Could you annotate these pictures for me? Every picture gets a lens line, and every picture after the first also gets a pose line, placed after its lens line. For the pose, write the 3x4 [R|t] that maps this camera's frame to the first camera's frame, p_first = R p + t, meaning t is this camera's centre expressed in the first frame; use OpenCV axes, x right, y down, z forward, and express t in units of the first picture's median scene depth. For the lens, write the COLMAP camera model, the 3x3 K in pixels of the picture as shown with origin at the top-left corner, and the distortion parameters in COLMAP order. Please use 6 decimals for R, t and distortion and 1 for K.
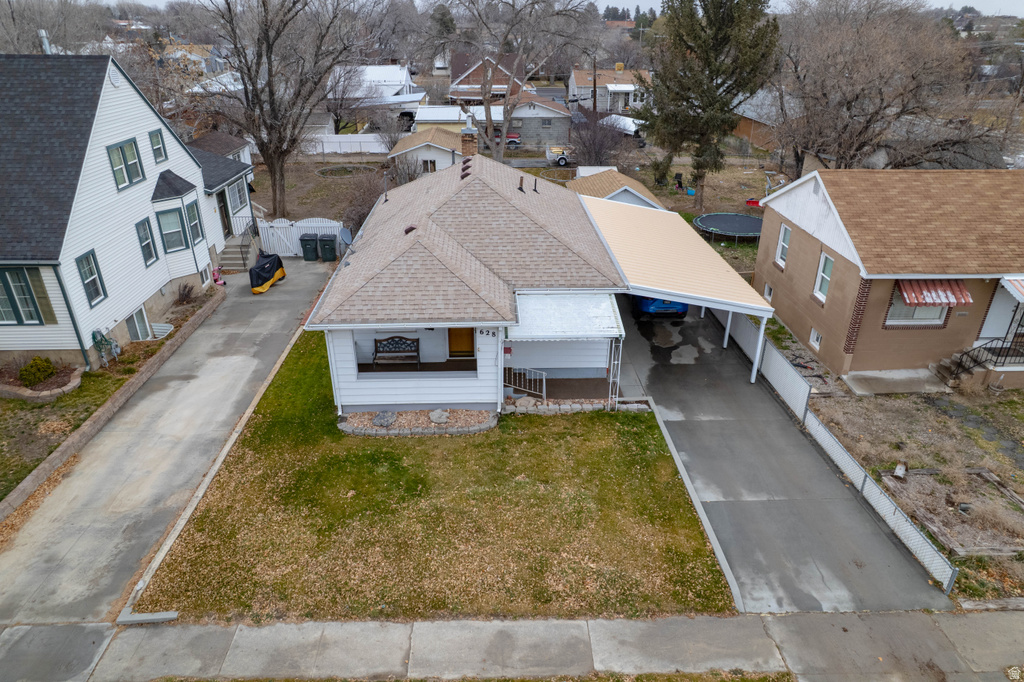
lens RADIAL K [[654.1, 0, 511.8], [0, 654.1, 346.5], [0, 0, 1]] dist [-0.075763, 0.073272]
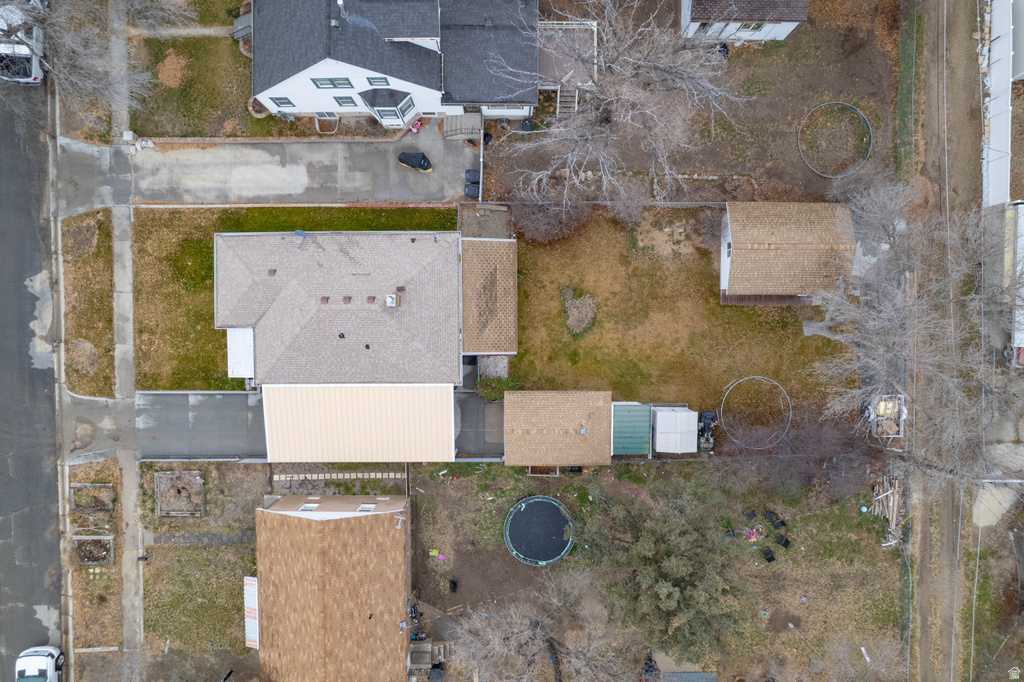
lens RADIAL K [[654.1, 0, 511.8], [0, 654.1, 346.5], [0, 0, 1]] dist [-0.075763, 0.073272]
pose [[-0.034296, 0.999255, 0.017688, 0.000517], [-0.454708, -0.031362, 0.890088, -2.119813], [0.889980, 0.022484, 0.455444, 0.761231]]
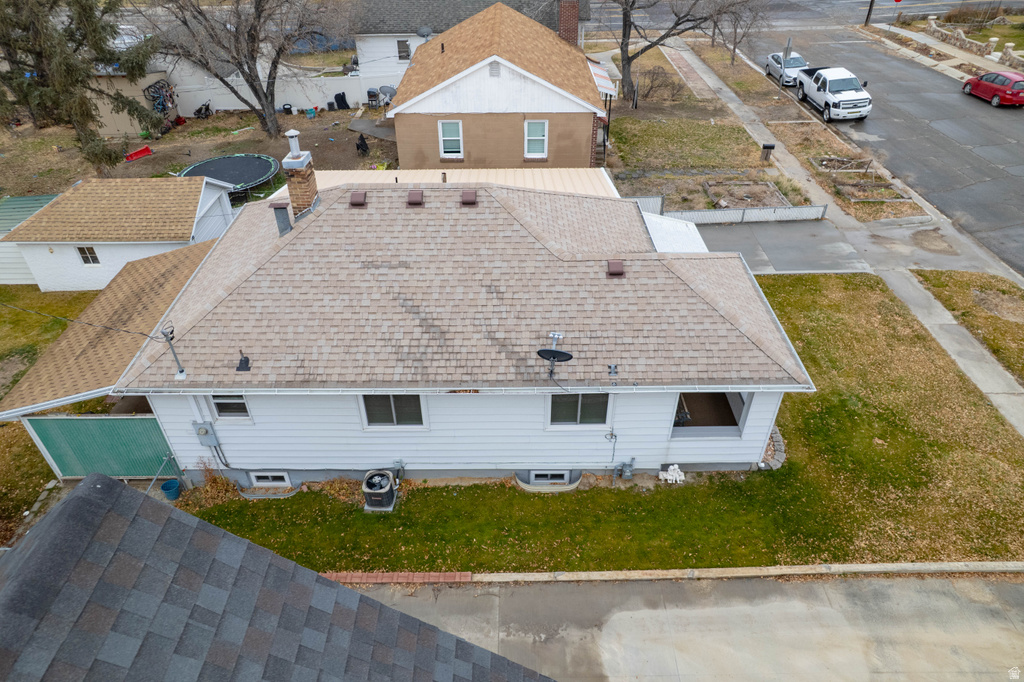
lens RADIAL K [[654.1, 0, 511.8], [0, 654.1, 346.5], [0, 0, 1]] dist [-0.075763, 0.073272]
pose [[0.035337, -0.610386, 0.791315, -0.774954], [0.453602, 0.715346, 0.531531, -0.545186], [-0.890503, 0.340159, 0.302151, 0.902328]]
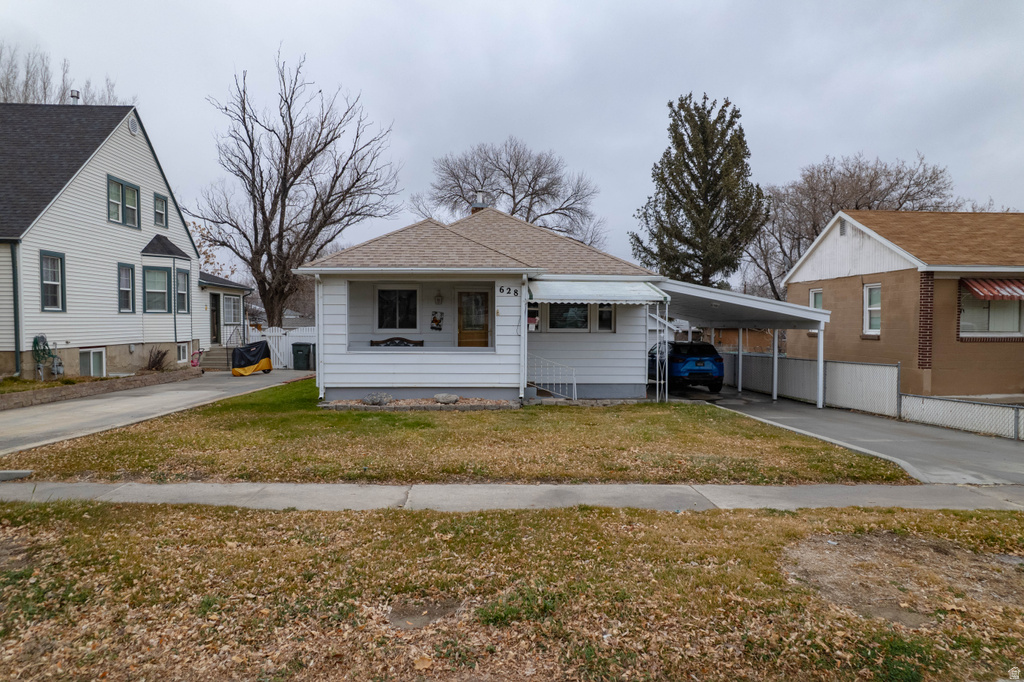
lens RADIAL K [[654.1, 0, 511.8], [0, 654.1, 346.5], [0, 0, 1]] dist [-0.075763, 0.073272]
pose [[0.999879, -0.001015, 0.015494, -0.040554], [0.007313, 0.911028, -0.412281, 0.344073], [-0.013697, 0.412344, 0.910925, 0.229867]]
